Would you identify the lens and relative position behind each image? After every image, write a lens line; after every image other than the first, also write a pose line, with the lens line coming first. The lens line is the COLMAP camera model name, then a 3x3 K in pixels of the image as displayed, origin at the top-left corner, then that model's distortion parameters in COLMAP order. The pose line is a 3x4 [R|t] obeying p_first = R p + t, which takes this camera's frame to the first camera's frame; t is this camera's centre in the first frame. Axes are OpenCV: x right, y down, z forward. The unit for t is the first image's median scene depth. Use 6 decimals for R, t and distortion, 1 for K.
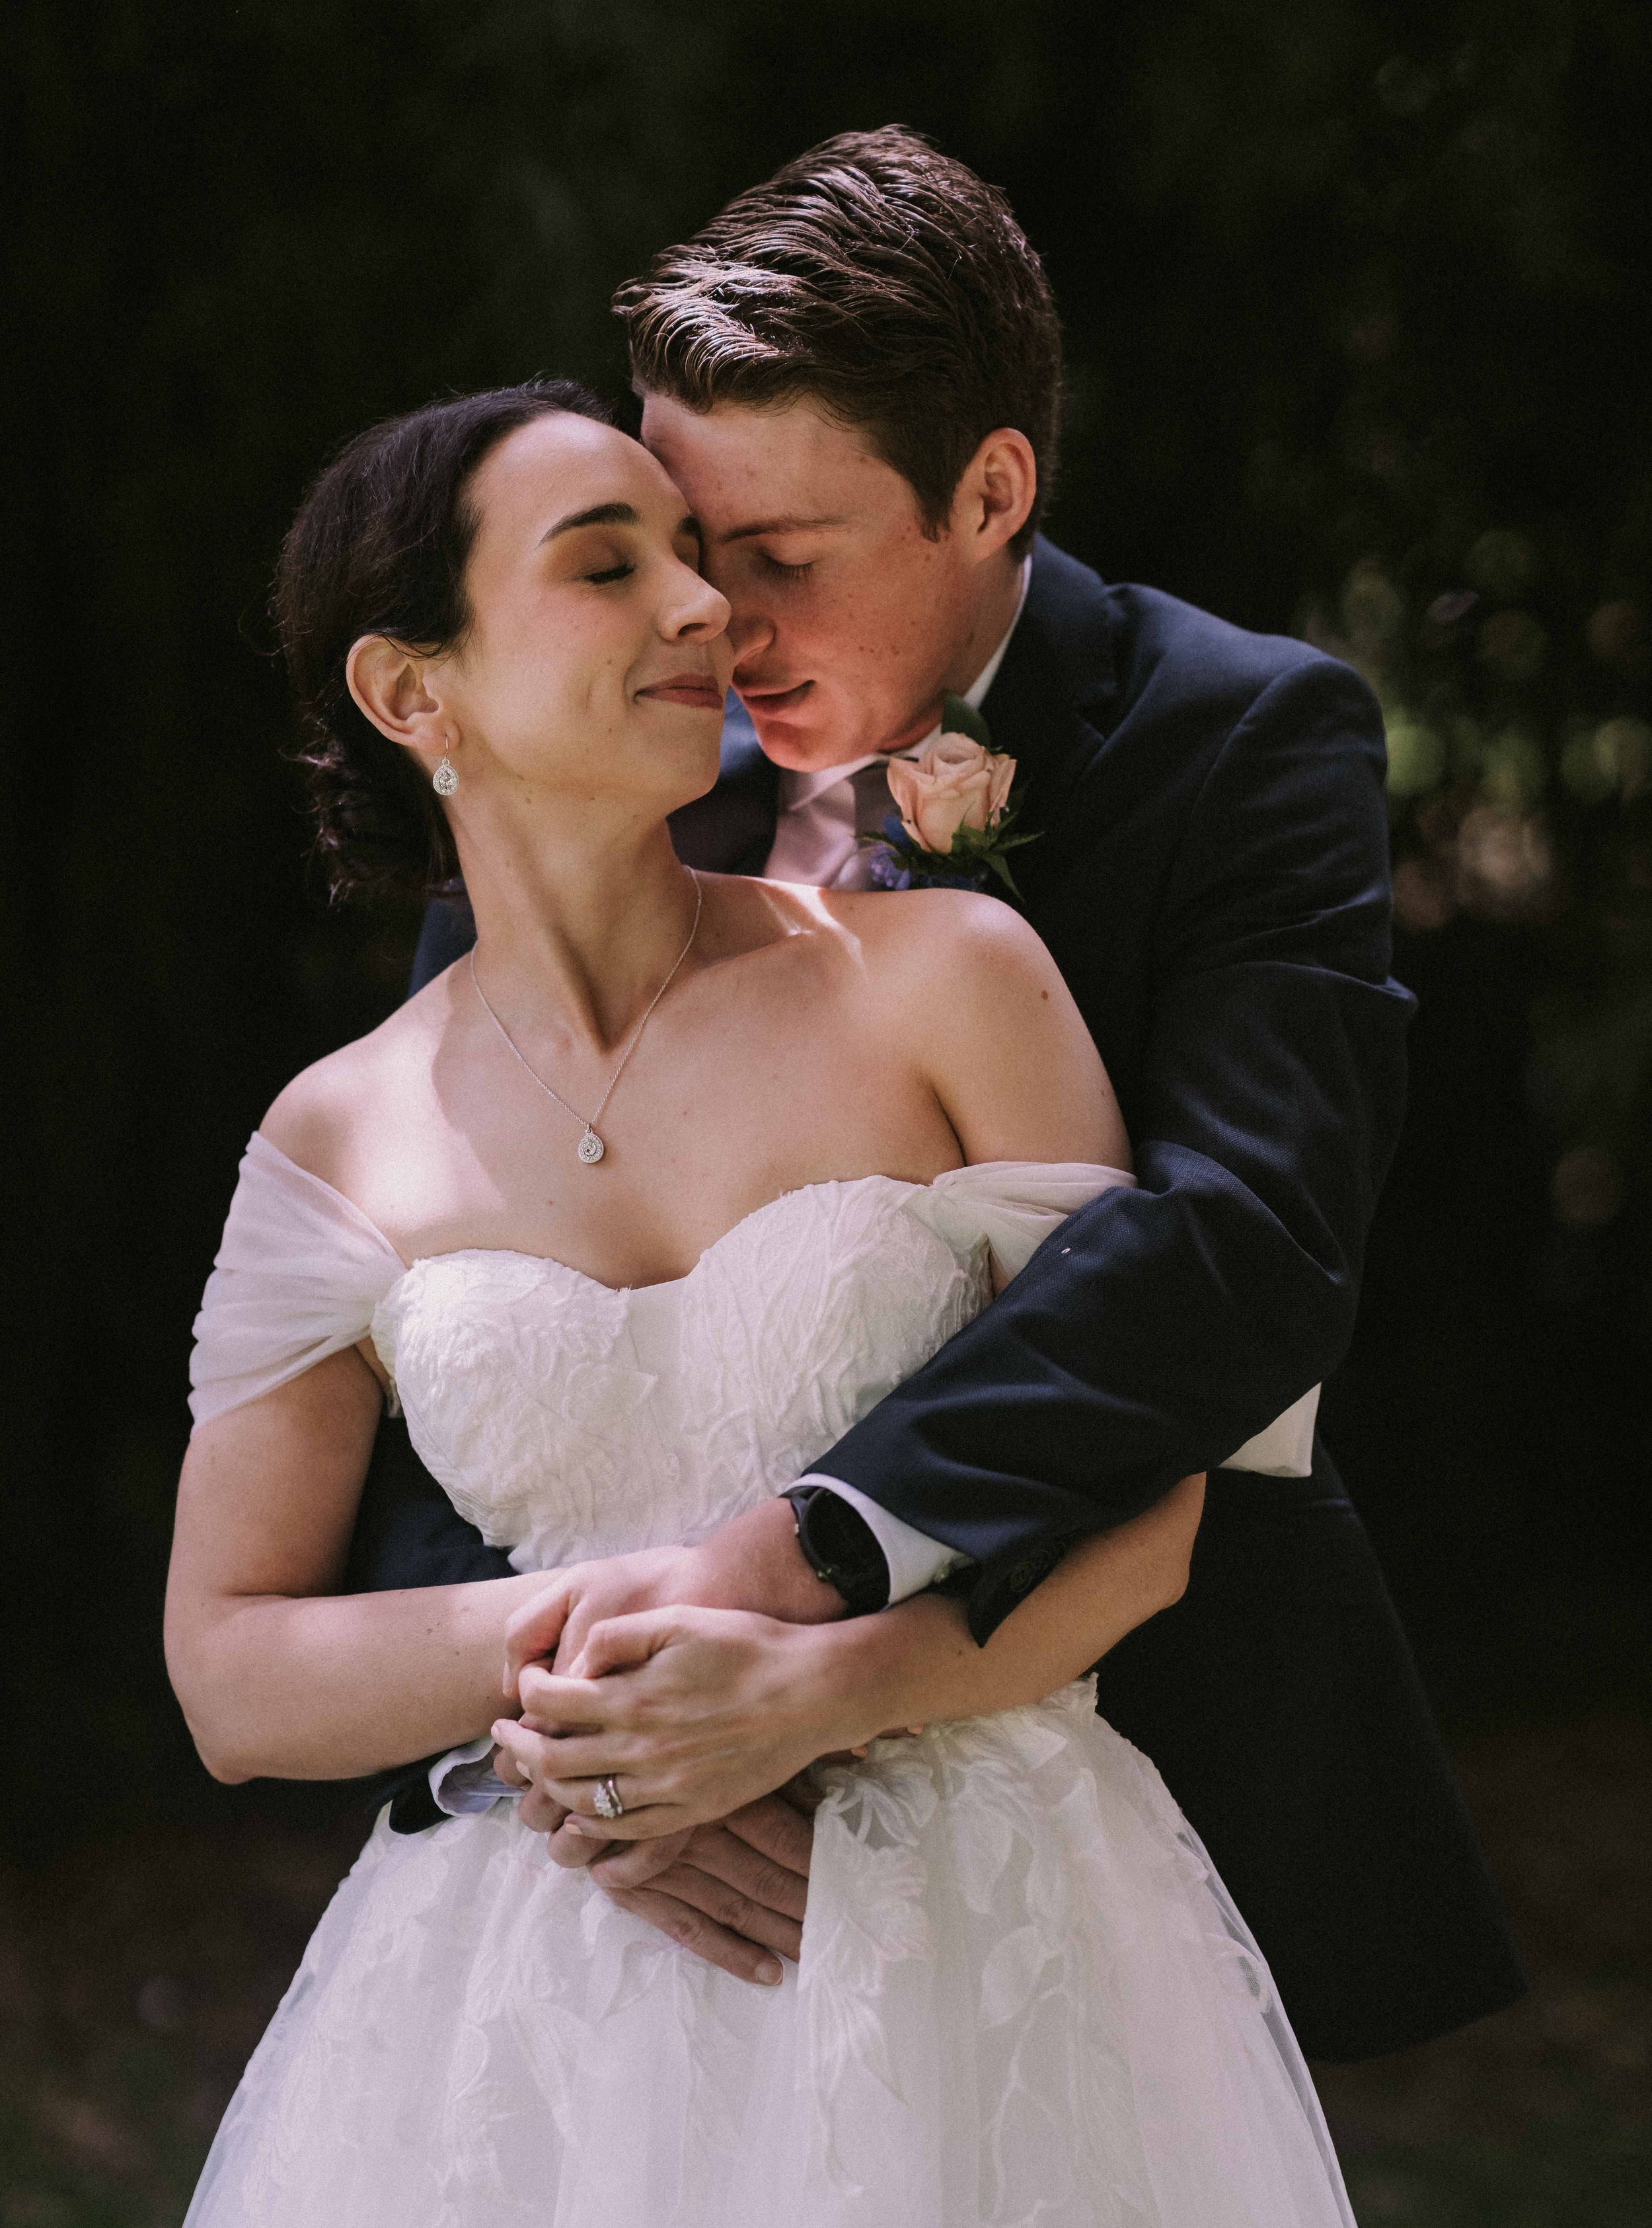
lens RADIAL K [[5461.0, 0, 826.0], [0, 5461.0, 1114.0], [0, 0, 1]] dist [-0.788703, 16.188998]
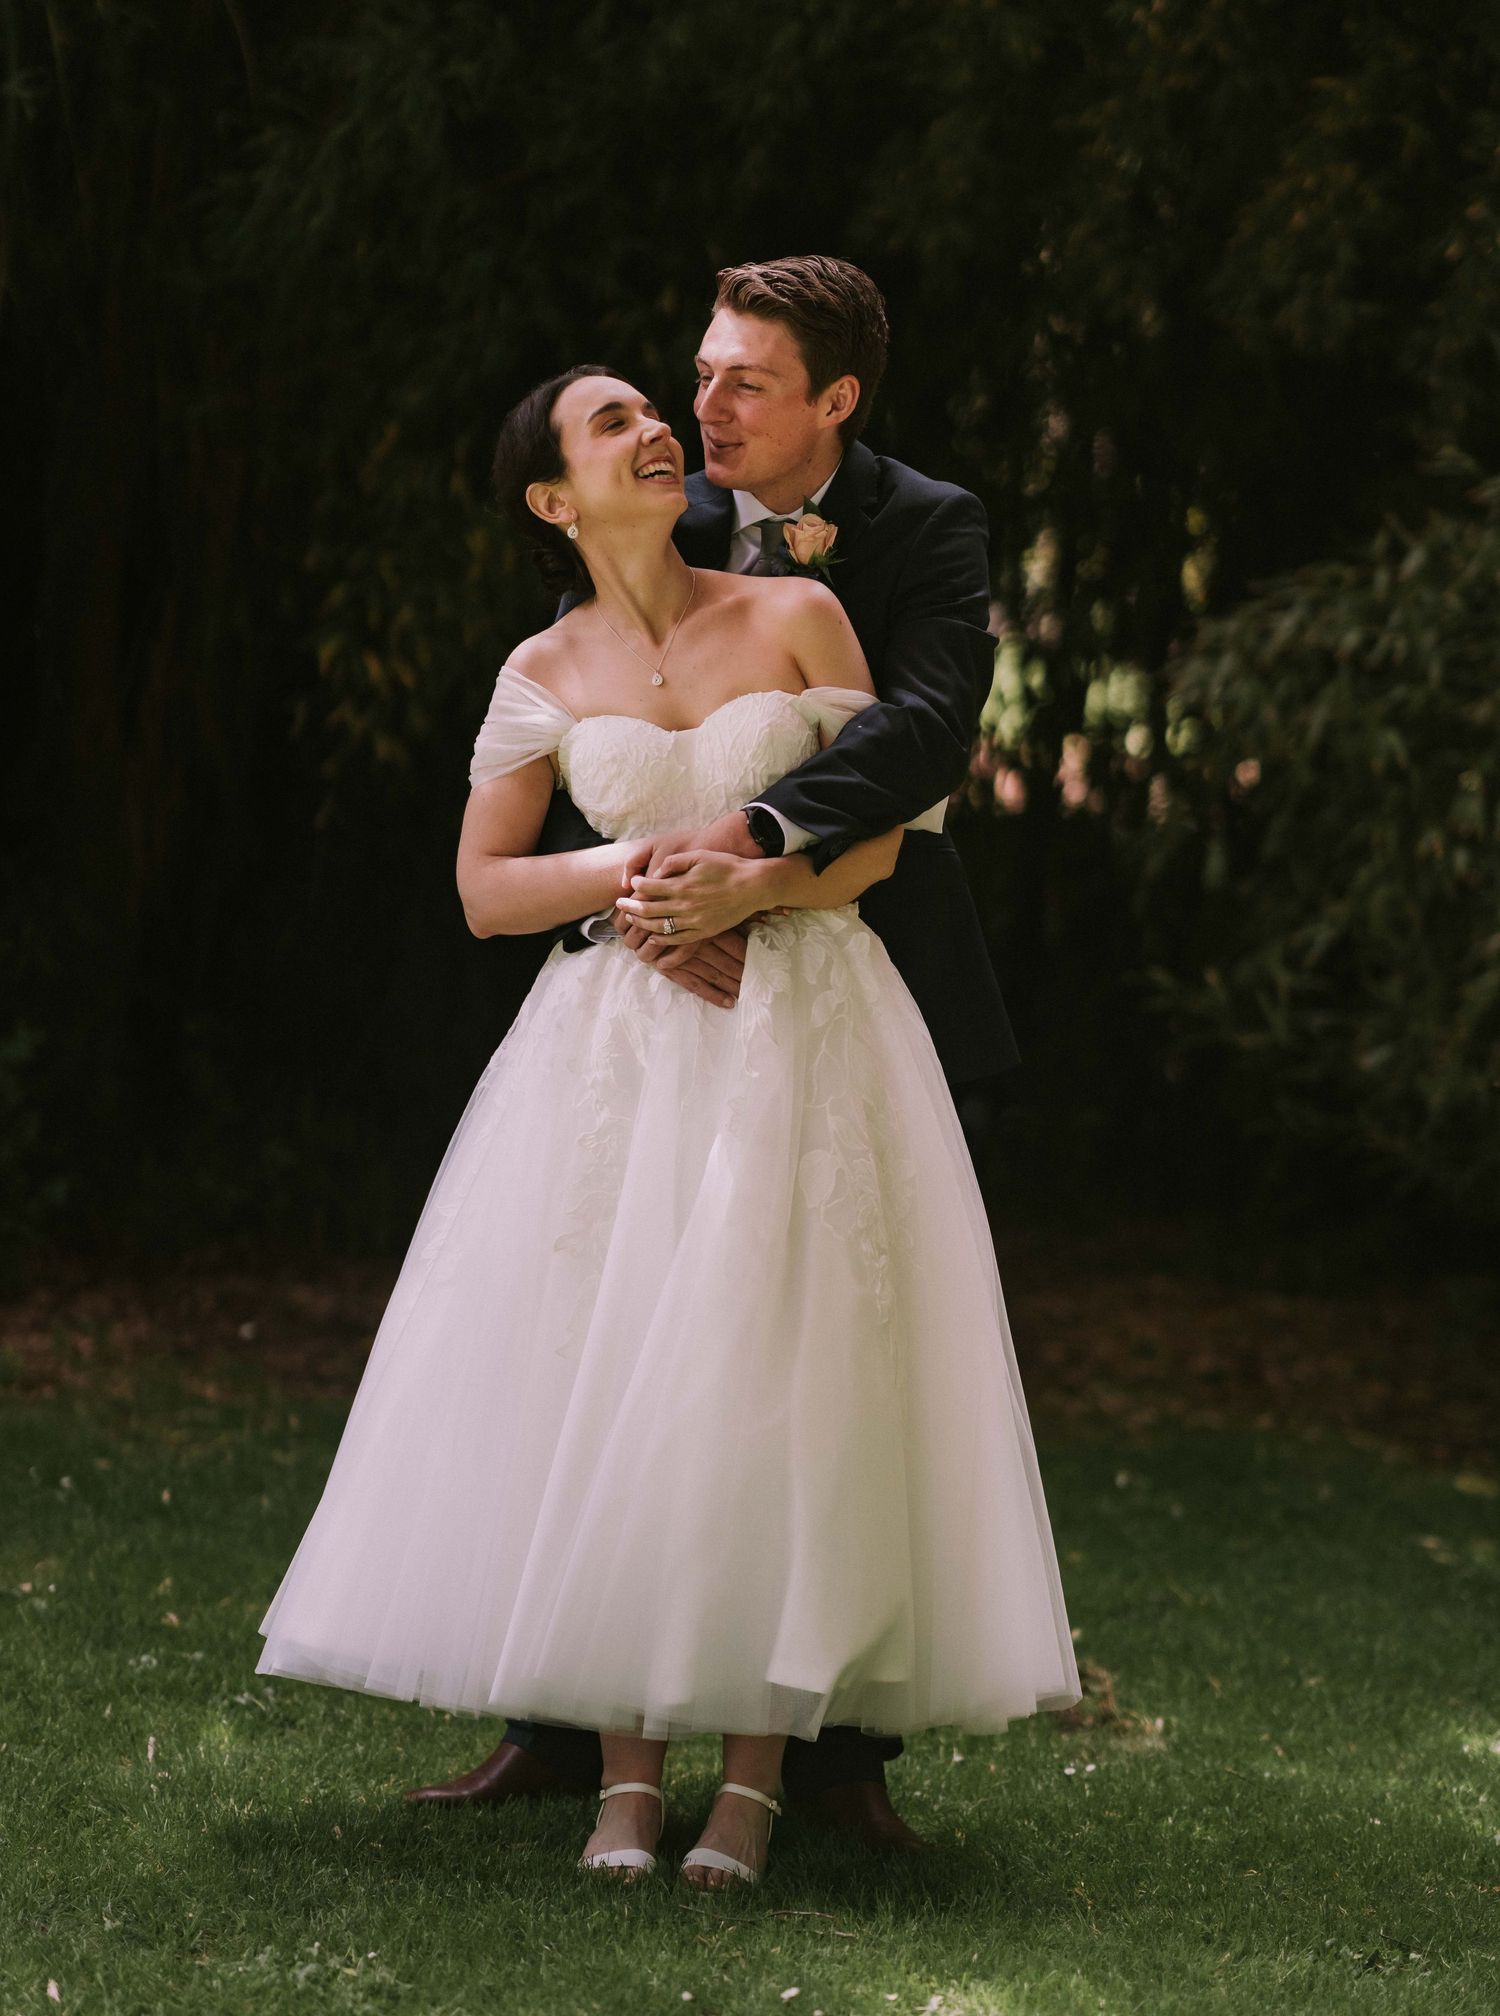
lens RADIAL K [[4941.9, 0, 750.0], [0, 4941.9, 1008.0], [0, 0, 1]] dist [-0.788703, 16.188998]
pose [[0.995255, 0.051756, 0.082395, -0.178670], [-0.053530, 0.998377, 0.019461, 0.111303], [-0.081254, -0.023779, 0.996410, -1.207838]]
